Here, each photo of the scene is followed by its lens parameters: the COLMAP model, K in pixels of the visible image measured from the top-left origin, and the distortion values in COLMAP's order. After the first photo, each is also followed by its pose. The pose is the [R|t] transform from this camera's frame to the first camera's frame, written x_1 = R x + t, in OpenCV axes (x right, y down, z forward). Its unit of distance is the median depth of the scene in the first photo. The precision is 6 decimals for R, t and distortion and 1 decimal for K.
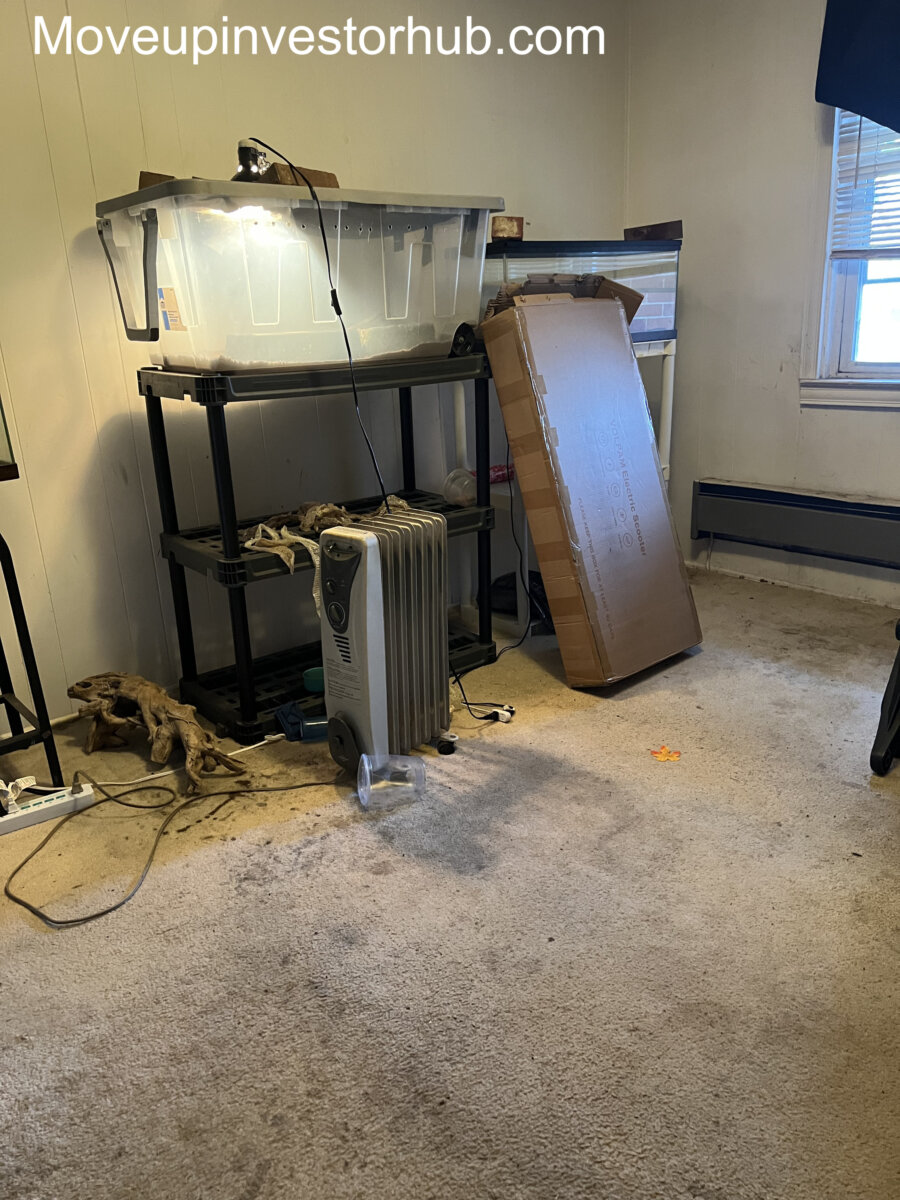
lens RADIAL K [[894.3, 0, 442.5], [0, 894.3, 596.0], [0, 0, 1]] dist [0.063417, -0.078085]
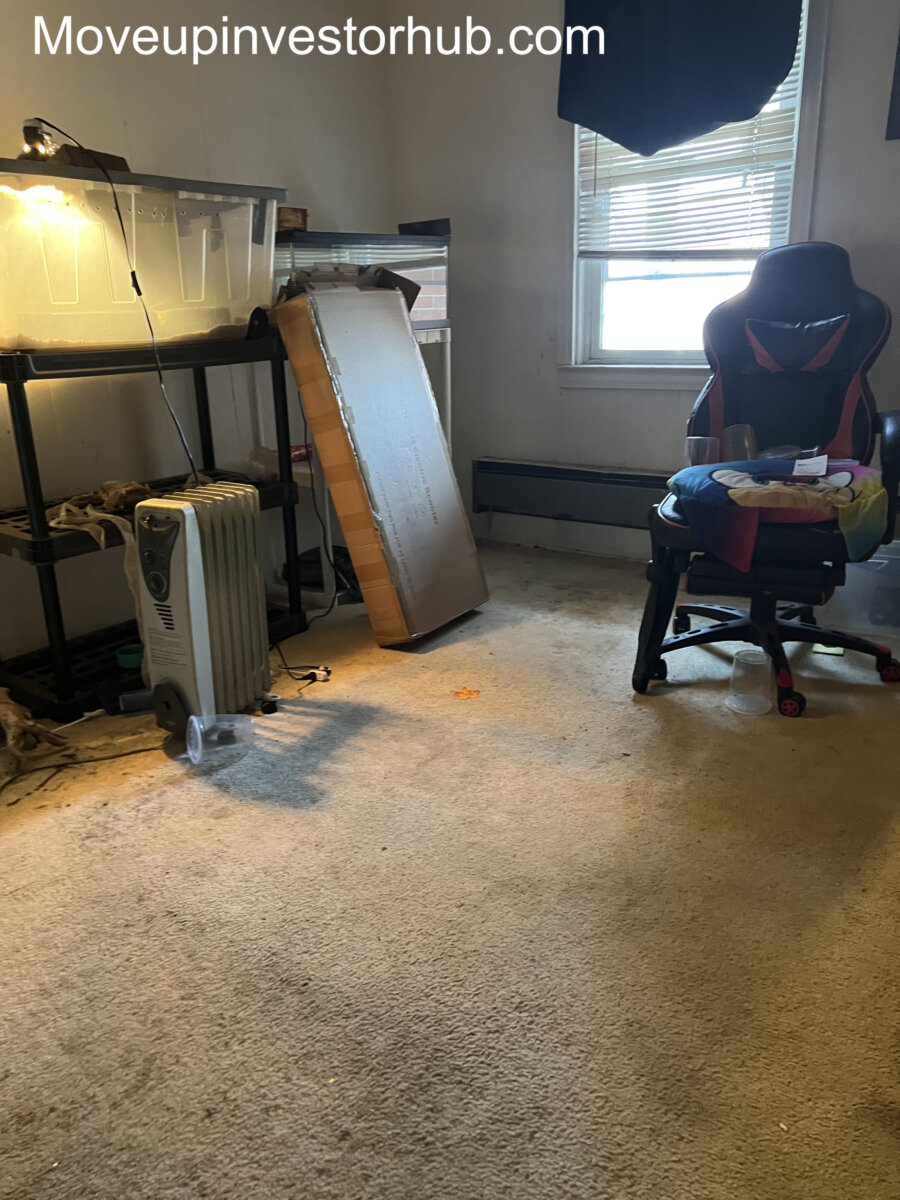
lens RADIAL K [[894.3, 0, 442.5], [0, 894.3, 596.0], [0, 0, 1]] dist [0.063417, -0.078085]
pose [[0.969609, -0.057573, 0.237790, -0.045540], [0.055747, 0.998341, 0.014402, 0.037189], [-0.238225, -0.000709, 0.971210, -0.091951]]
